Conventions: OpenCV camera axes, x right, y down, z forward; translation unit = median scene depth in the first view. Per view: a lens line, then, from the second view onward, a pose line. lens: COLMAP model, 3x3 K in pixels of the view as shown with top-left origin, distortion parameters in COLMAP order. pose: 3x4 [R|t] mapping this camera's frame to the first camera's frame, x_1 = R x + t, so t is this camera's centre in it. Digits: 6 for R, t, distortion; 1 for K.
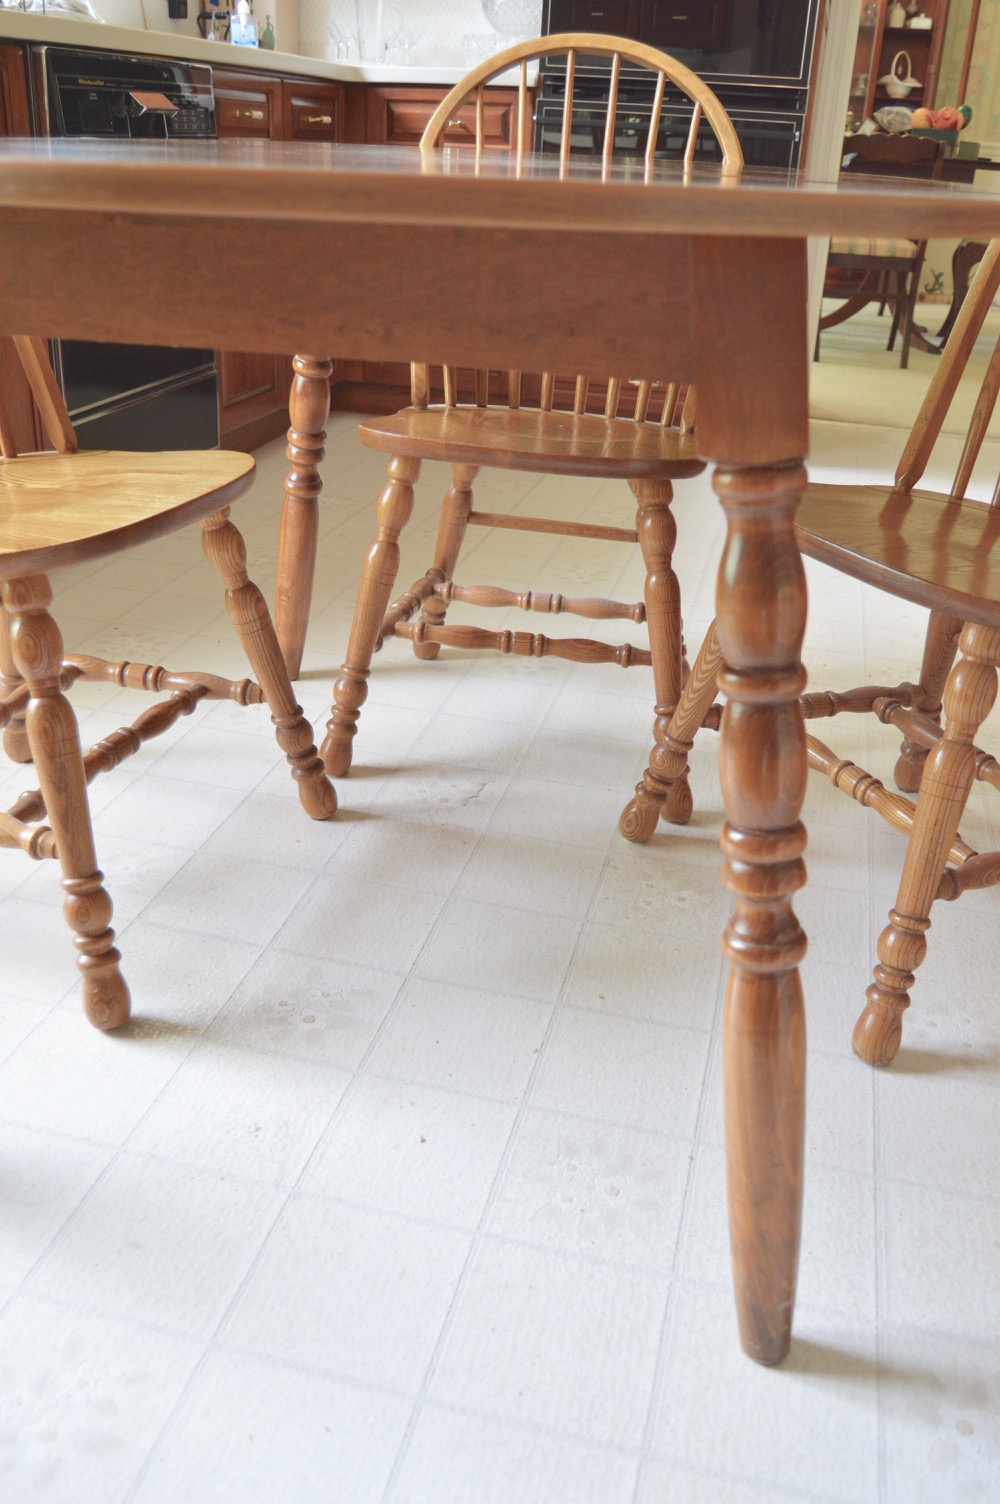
lens RADIAL K [[1286.7, 0, 500.0], [0, 1286.7, 752.0], [0, 0, 1]] dist [-0.081780, 0.009637]
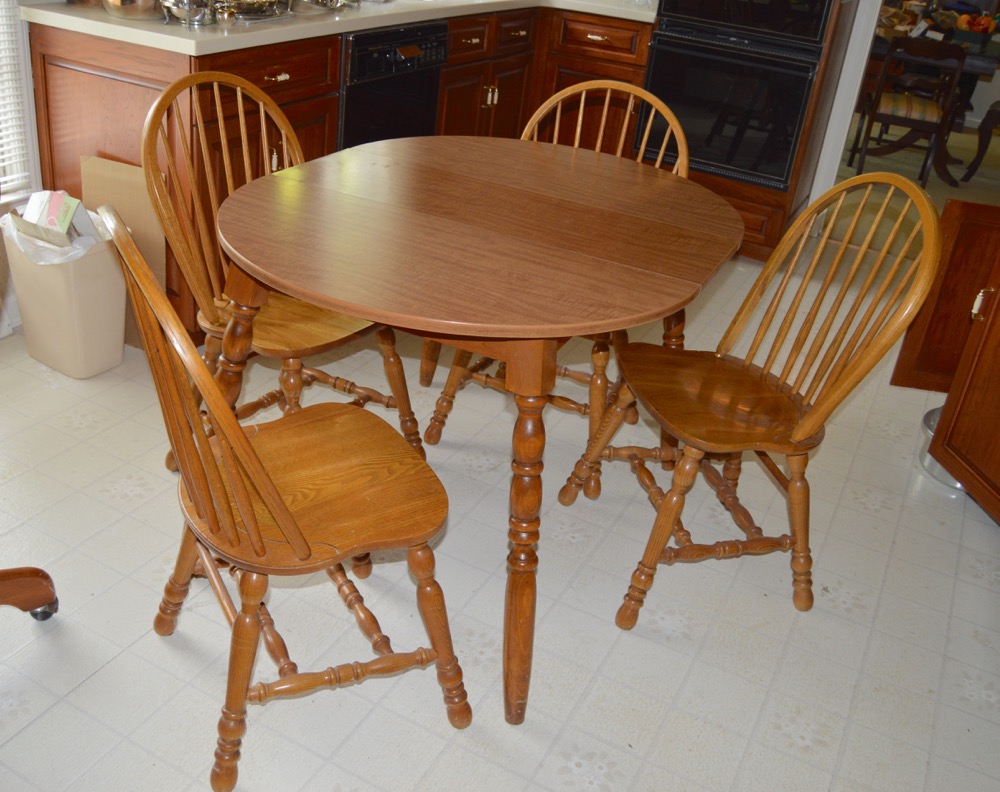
lens RADIAL K [[996.8, 0, 463.4], [0, 996.8, 394.3], [0, 0, 1]] dist [-0.096326, -0.000829]
pose [[0.967255, 0.161847, -0.195509, 0.287886], [-0.158149, 0.986813, 0.034485, -0.163440], [0.198512, -0.002436, 0.980095, -0.703285]]
